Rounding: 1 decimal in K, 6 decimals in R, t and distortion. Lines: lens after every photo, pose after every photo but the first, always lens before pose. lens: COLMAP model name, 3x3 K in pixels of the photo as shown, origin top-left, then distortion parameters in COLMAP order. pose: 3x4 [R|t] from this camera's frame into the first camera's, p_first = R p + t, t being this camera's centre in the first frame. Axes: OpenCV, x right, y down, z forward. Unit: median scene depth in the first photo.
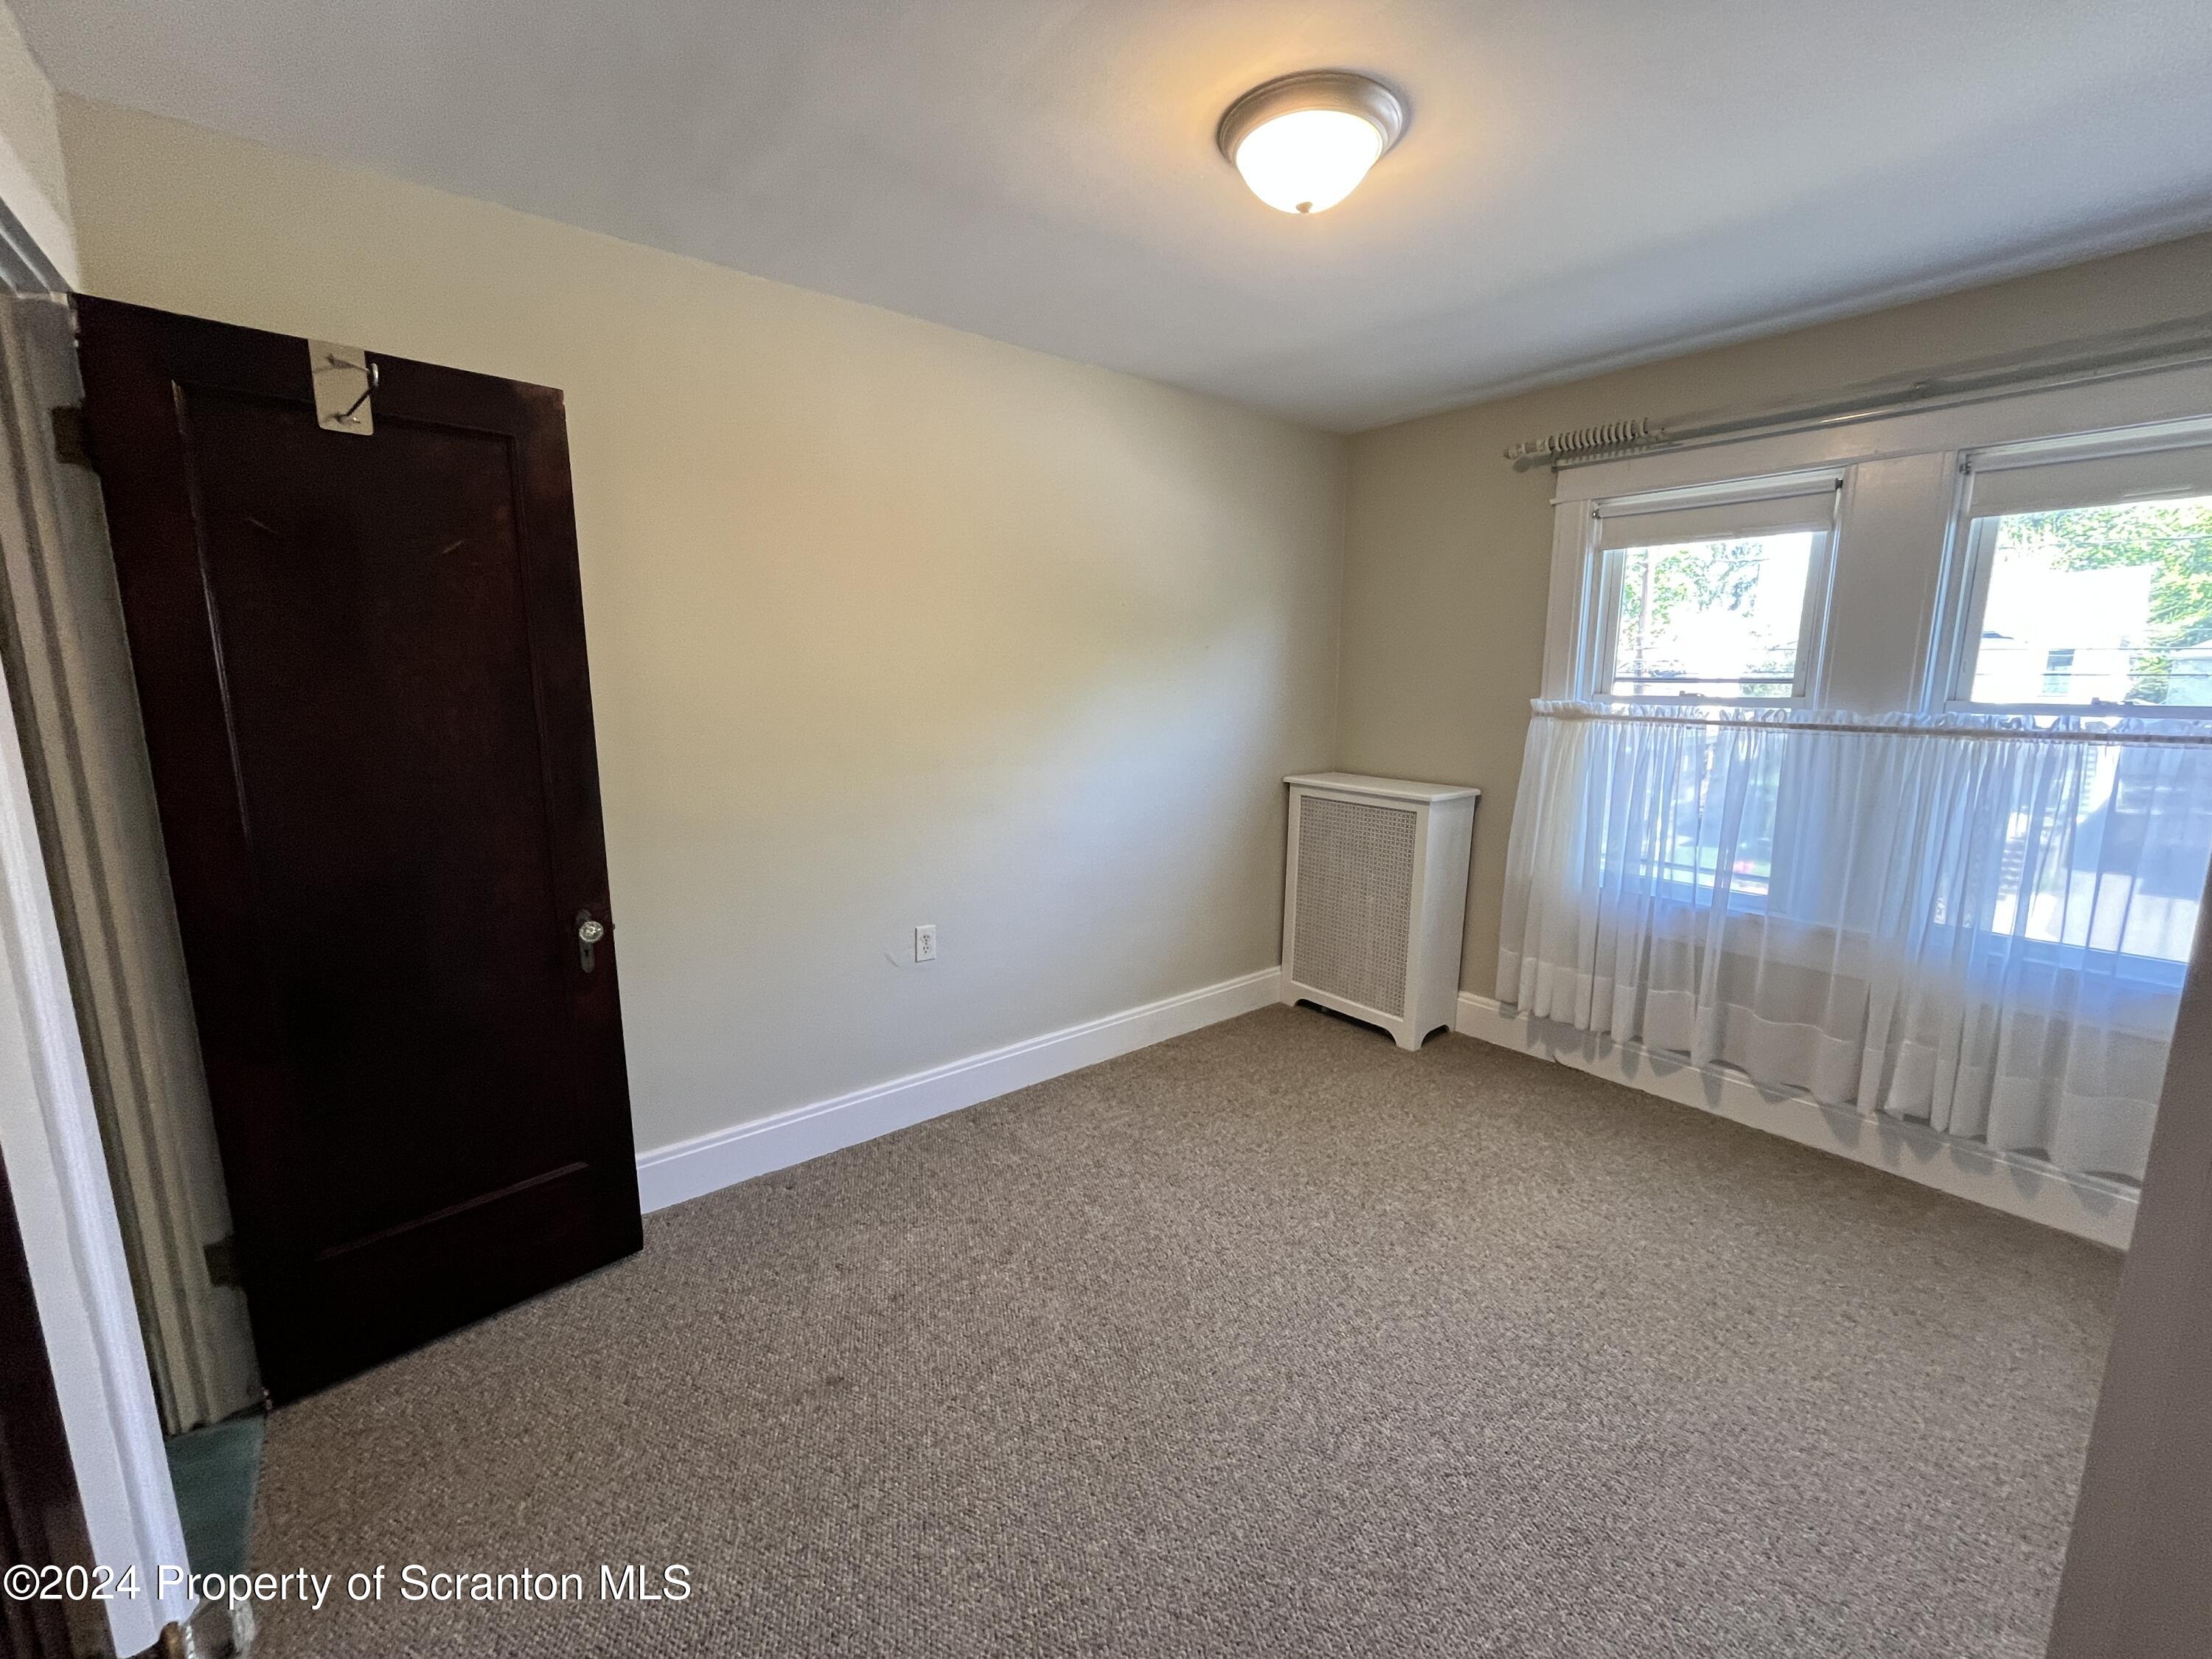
lens RADIAL K [[901.8, 0, 1096.1], [0, 901.8, 833.7], [0, 0, 1]] dist [-0.000290, -0.001193]
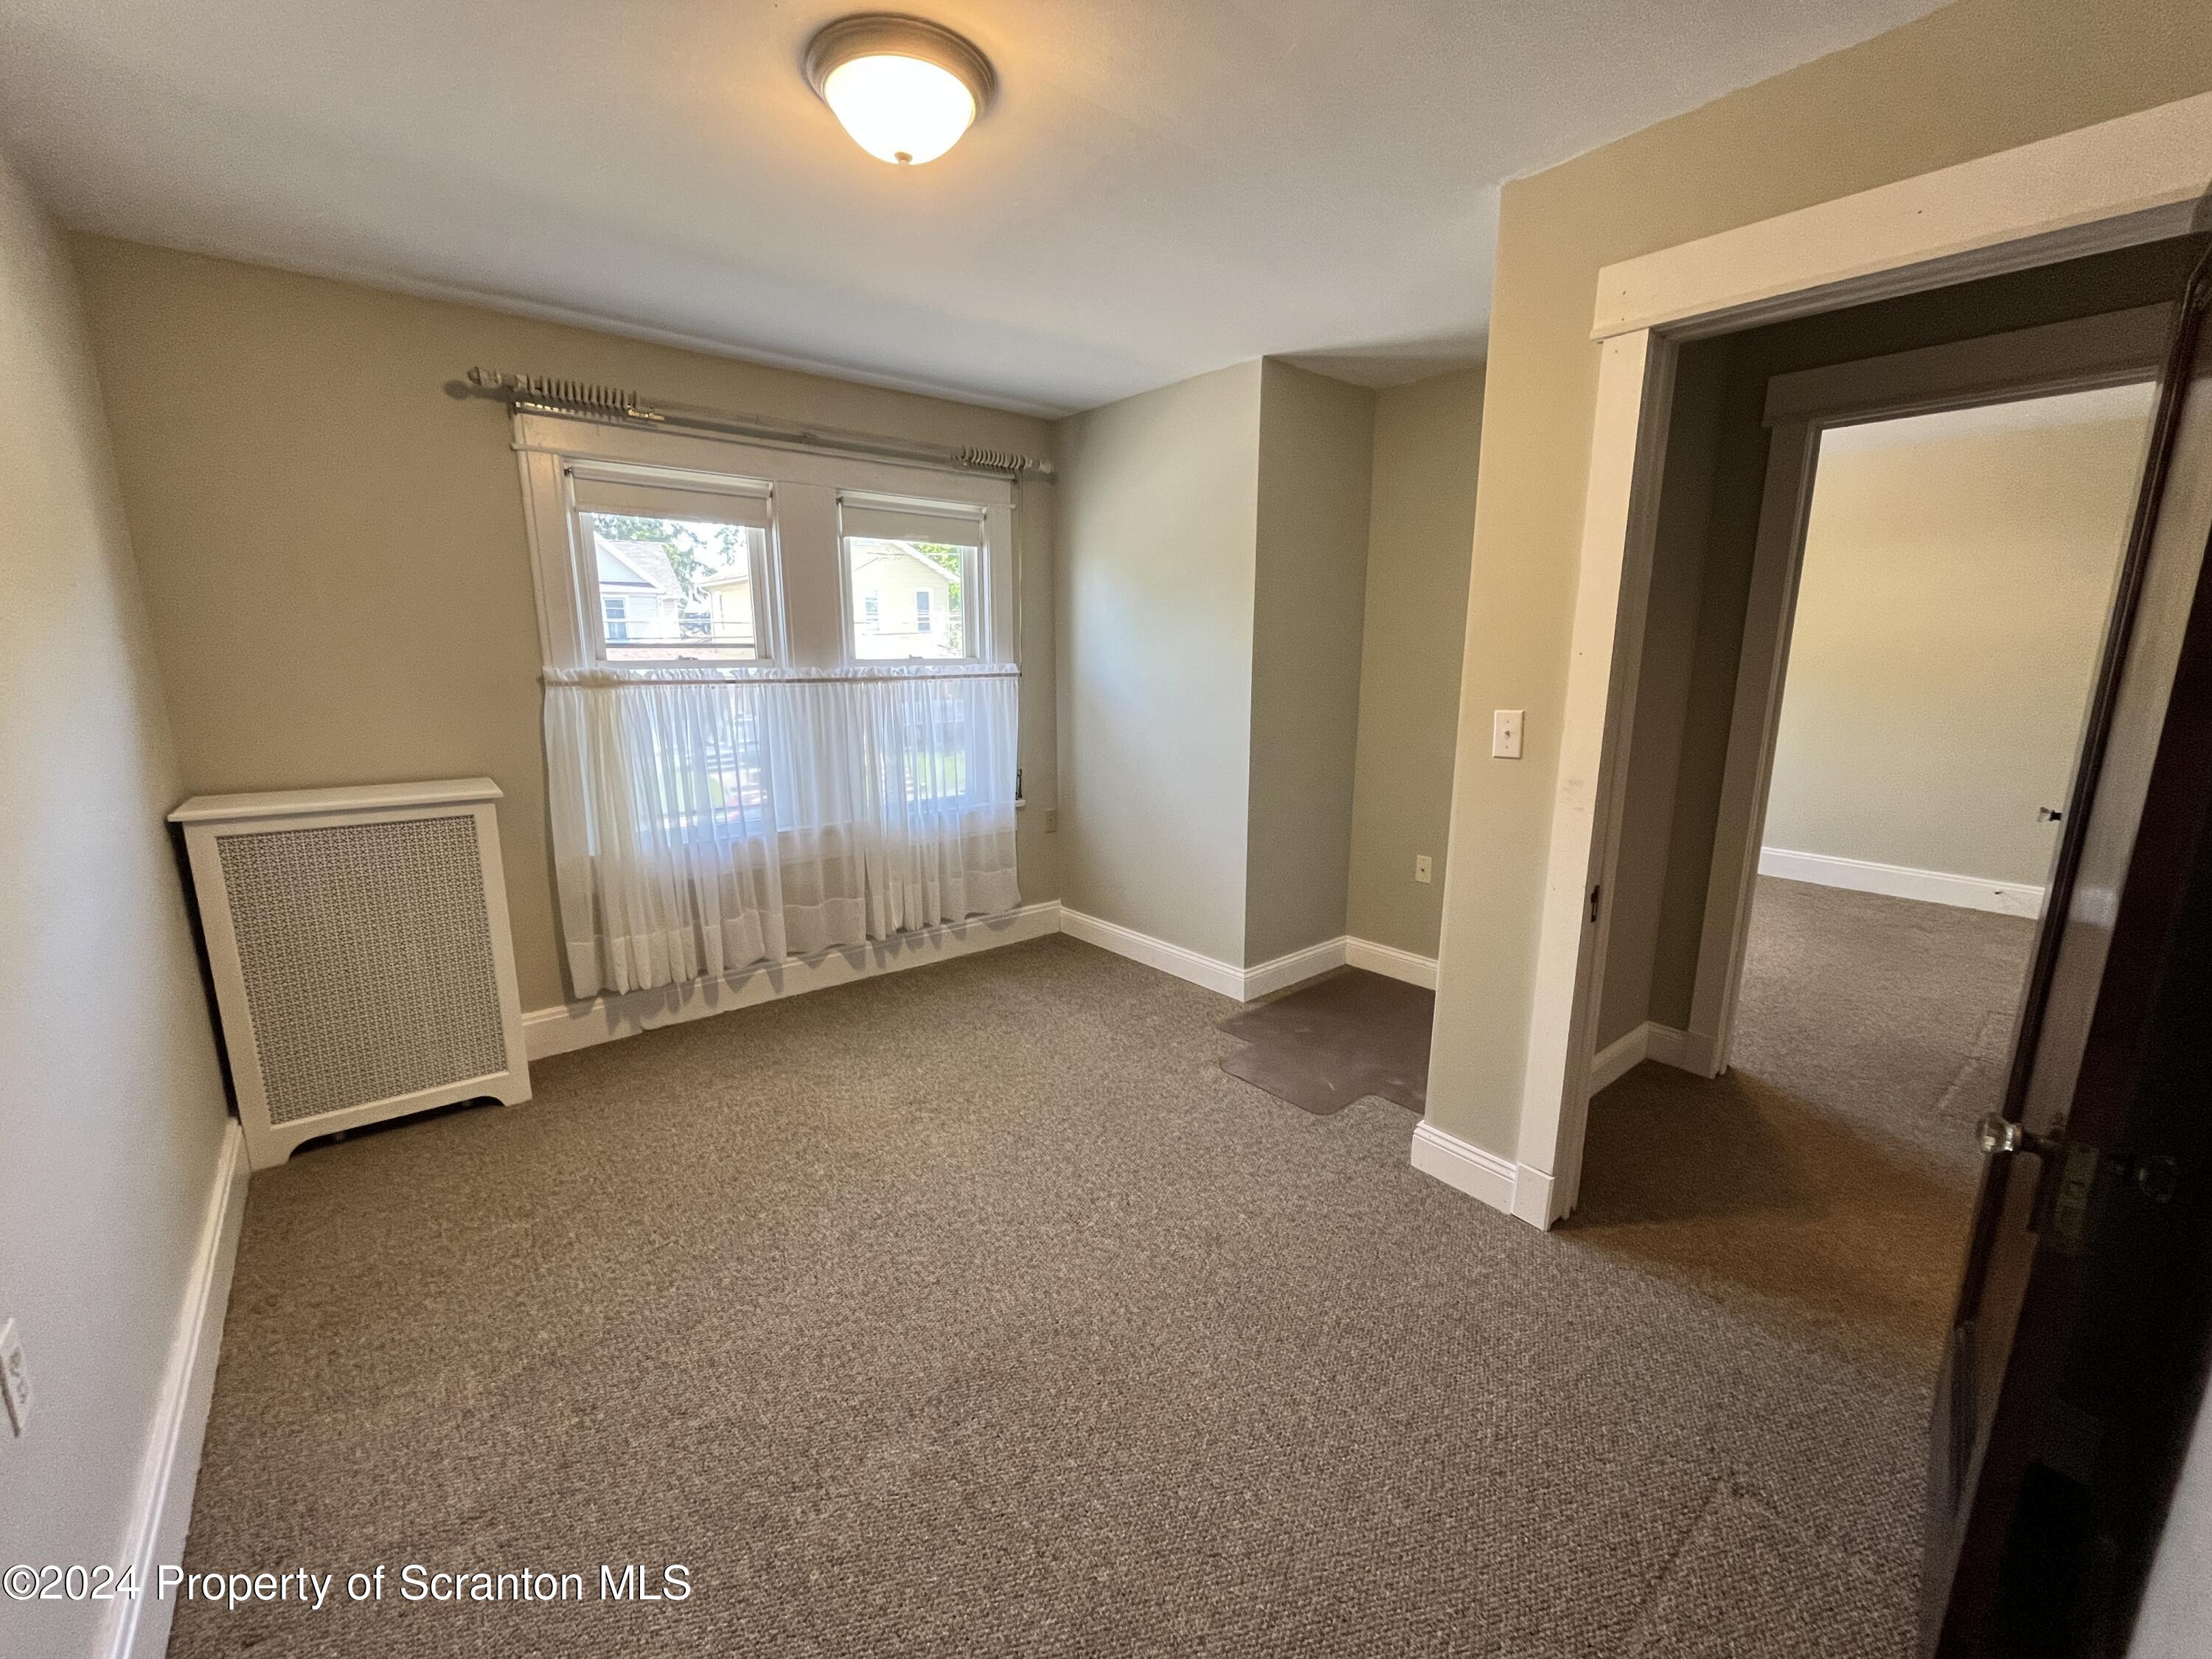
lens RADIAL K [[901.8, 0, 1113.6], [0, 901.8, 831.4], [0, 0, 1]] dist [-0.000290, -0.001193]
pose [[-0.021238, -0.205121, 0.978506, -0.490232], [0.170995, 0.963560, 0.205699, -0.086667], [-0.985043, 0.171688, 0.014611, 0.494743]]
